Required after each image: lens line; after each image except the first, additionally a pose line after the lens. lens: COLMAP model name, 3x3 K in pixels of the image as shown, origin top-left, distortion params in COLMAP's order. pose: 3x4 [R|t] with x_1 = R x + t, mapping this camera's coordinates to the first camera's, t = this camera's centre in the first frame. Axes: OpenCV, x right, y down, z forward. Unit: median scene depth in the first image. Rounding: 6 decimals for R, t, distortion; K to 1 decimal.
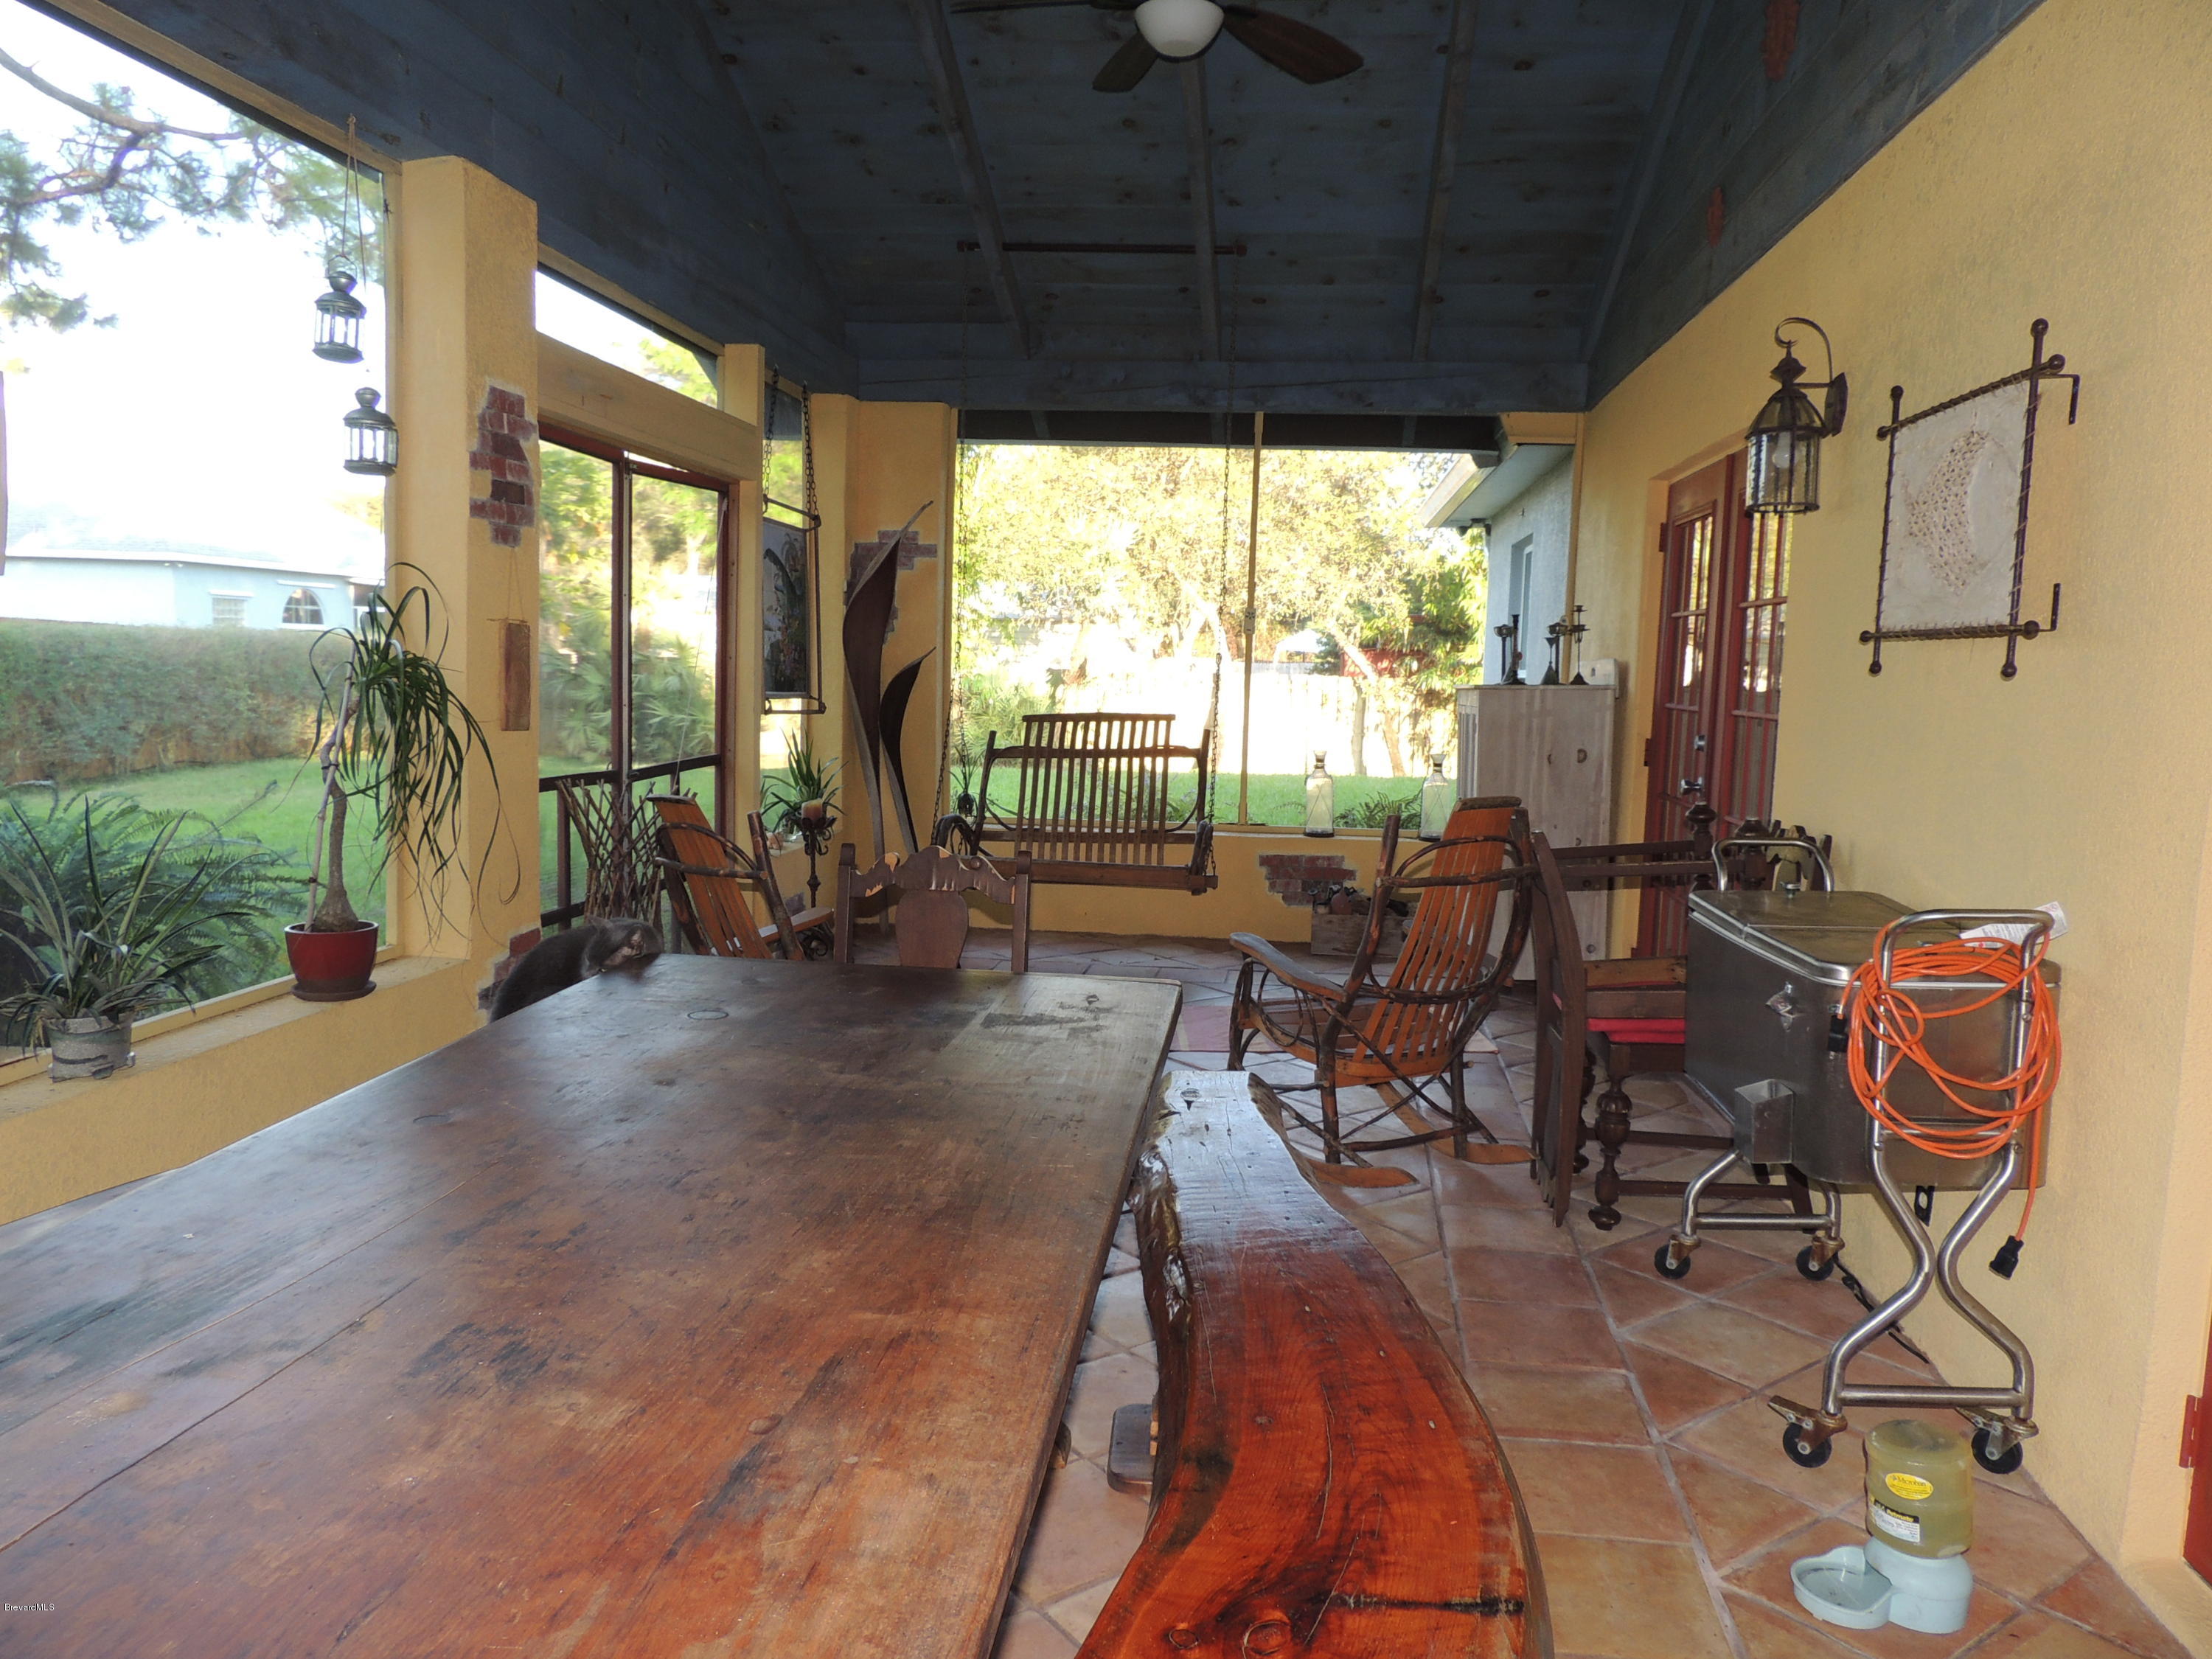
lens RADIAL K [[1591.1, 0, 1106.0], [0, 1591.1, 829.5], [0, 0, 1]] dist [-0.013730, -0.007100]
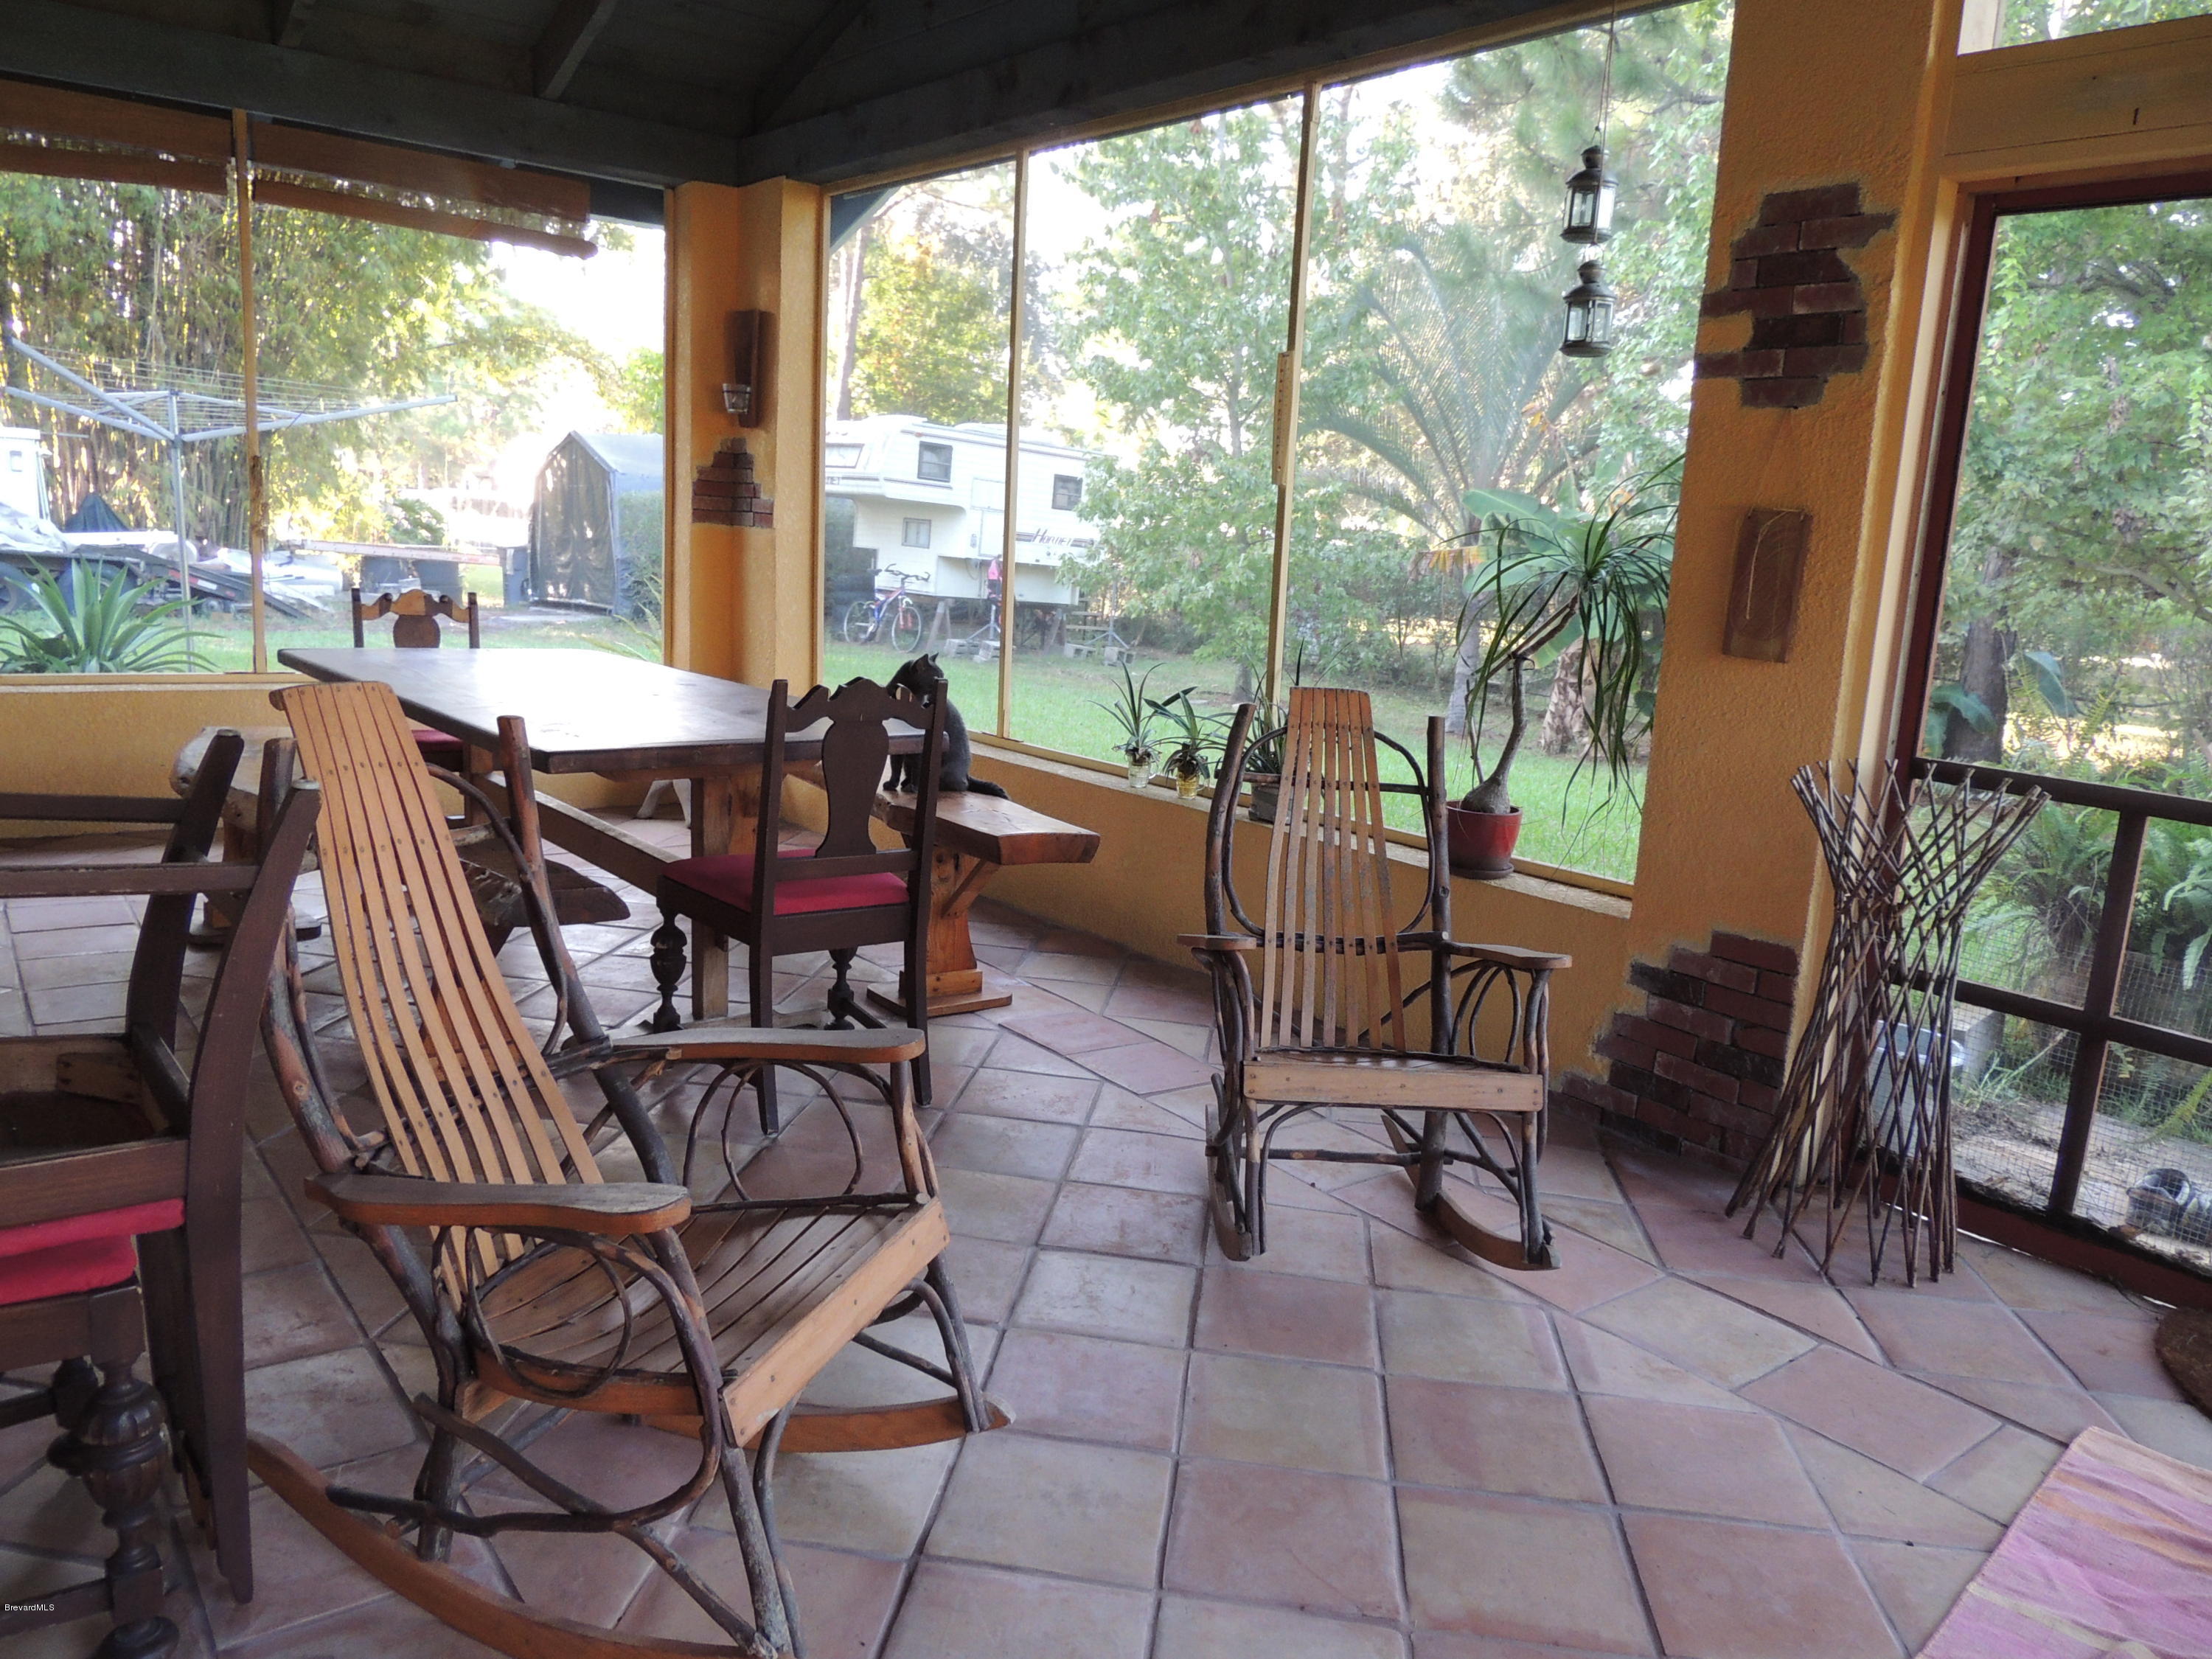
lens RADIAL K [[1591.1, 0, 1106.0], [0, 1591.1, 829.5], [0, 0, 1]] dist [-0.013730, -0.007100]
pose [[-0.704374, 0.072548, -0.706112, 0.271129], [-0.144820, 0.959152, 0.243010, -0.089062], [0.694899, 0.273429, -0.665095, 0.955957]]
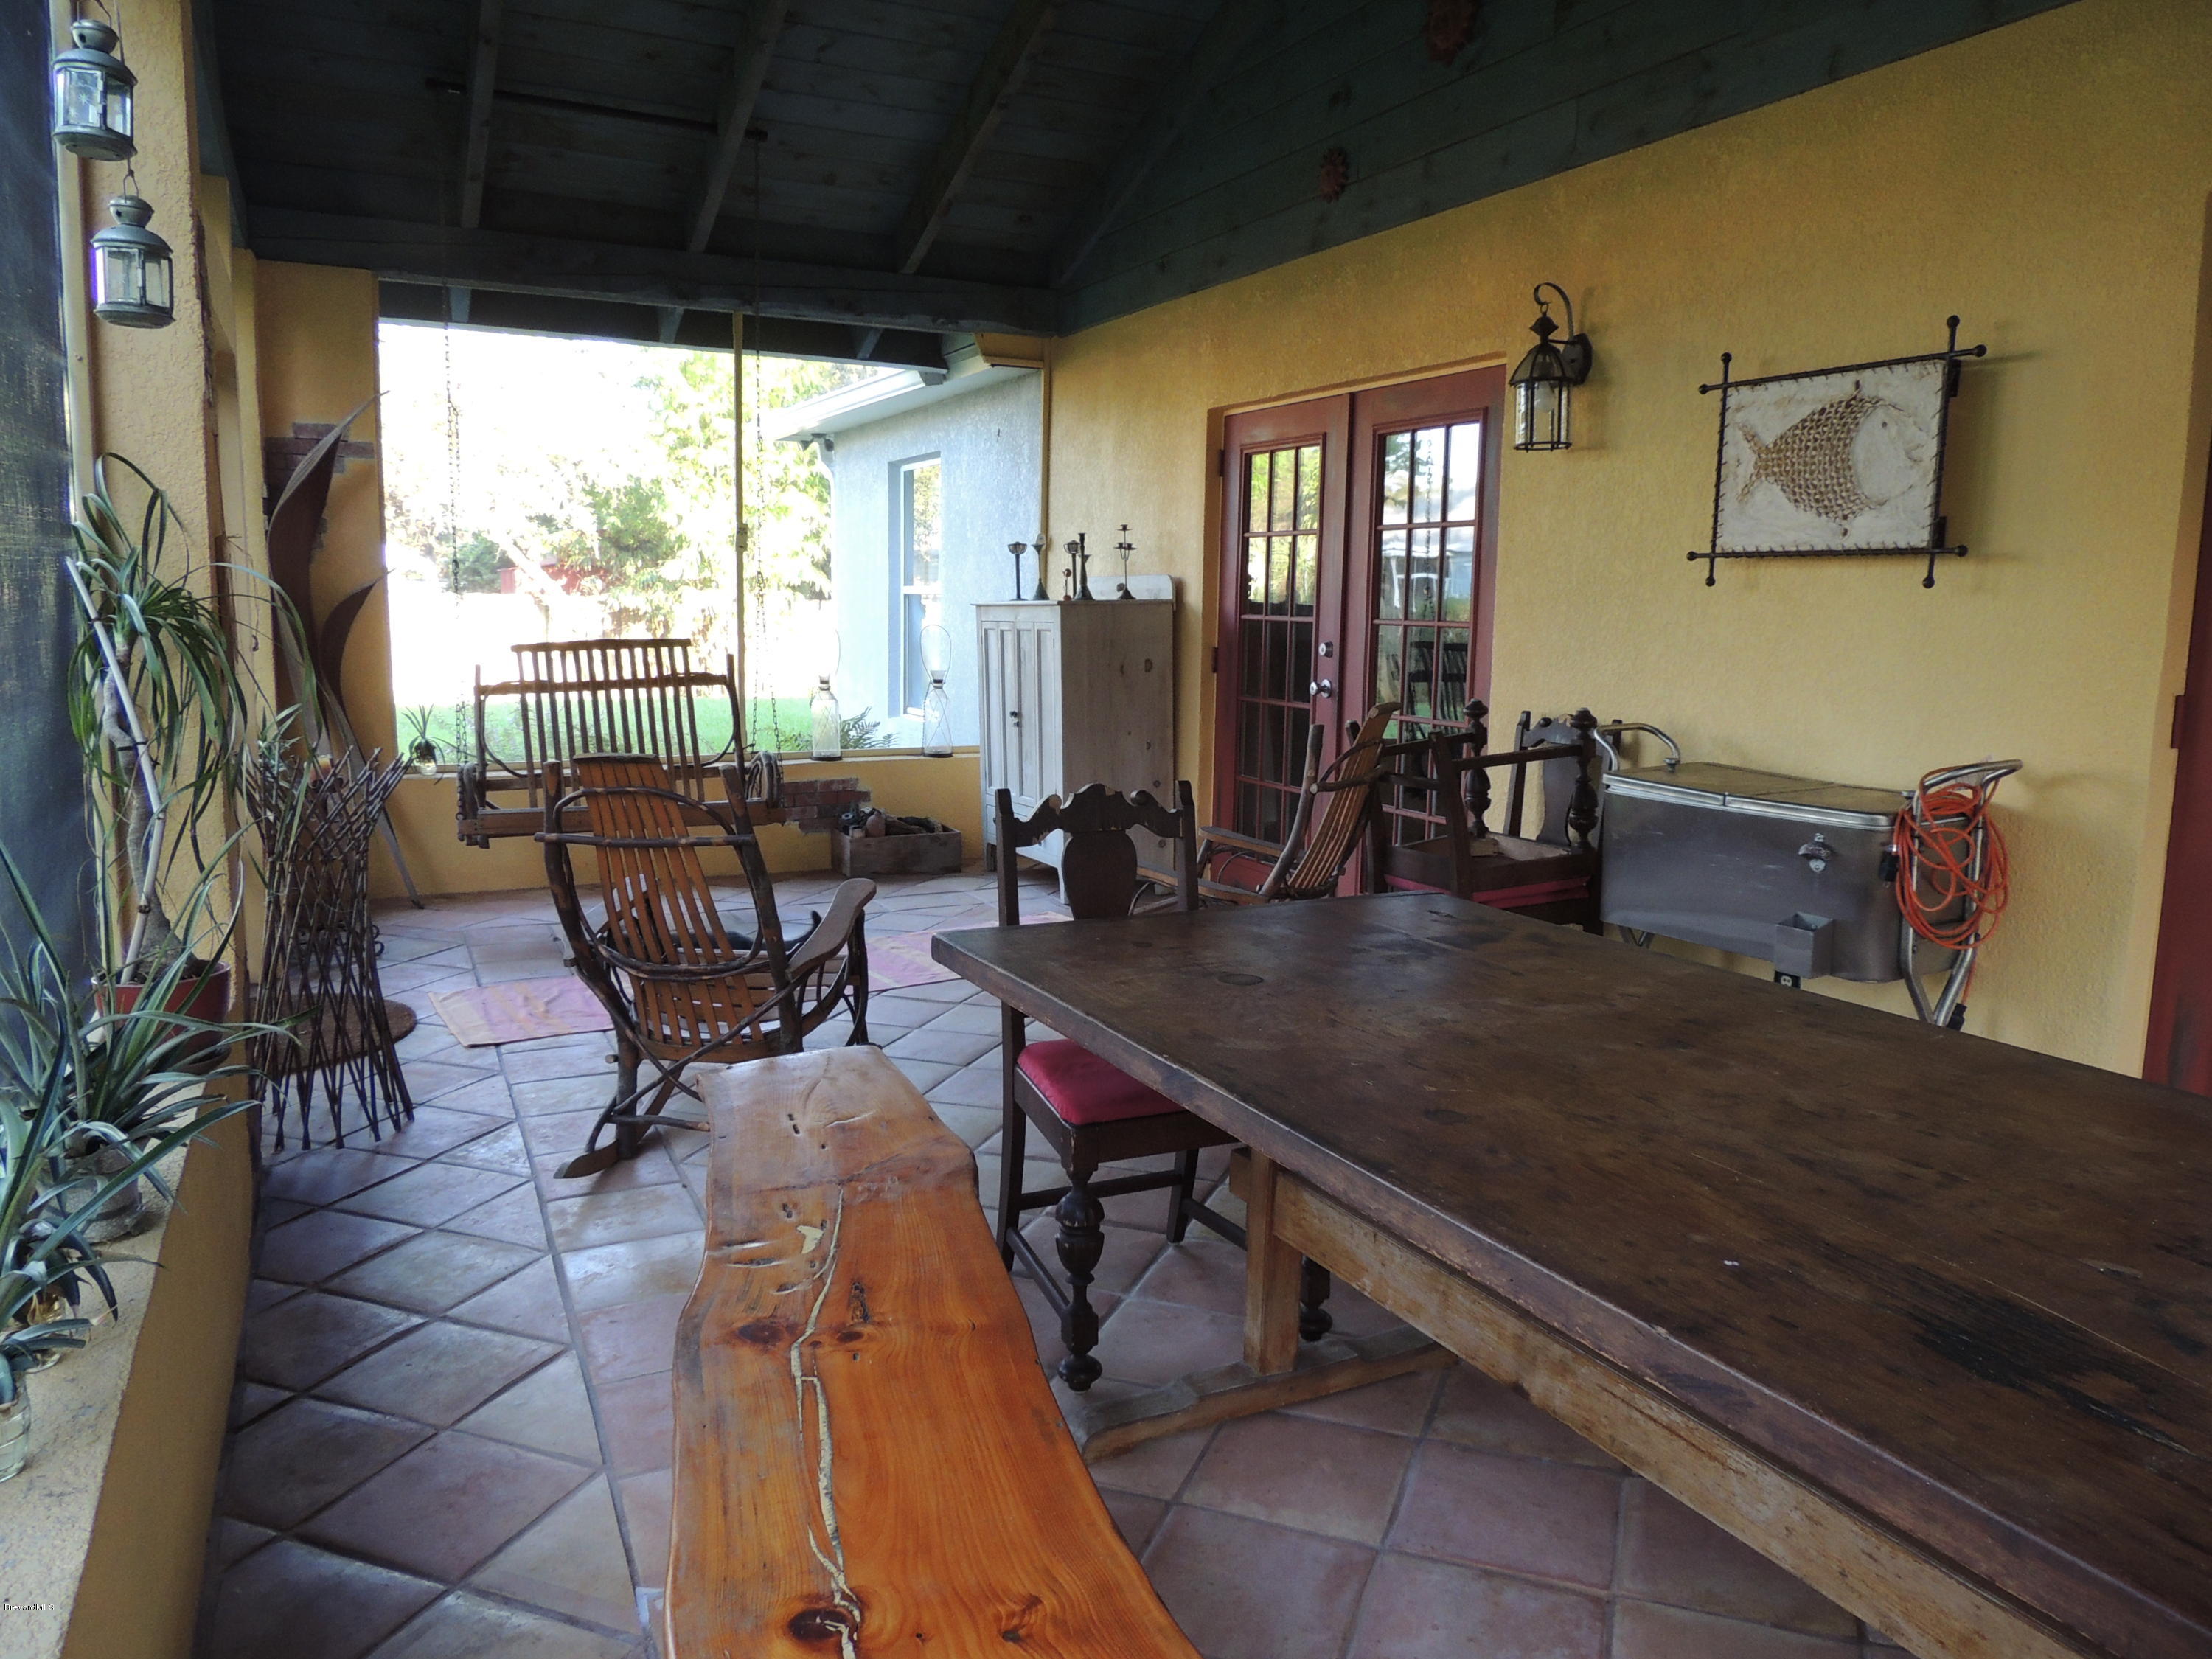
lens RADIAL K [[1591.1, 0, 1106.0], [0, 1591.1, 829.5], [0, 0, 1]] dist [-0.013730, -0.007100]
pose [[0.836190, -0.094474, 0.540241, -0.321896], [0.066036, 0.995229, 0.071827, -0.015395], [-0.544449, -0.024385, 0.838439, 0.113997]]
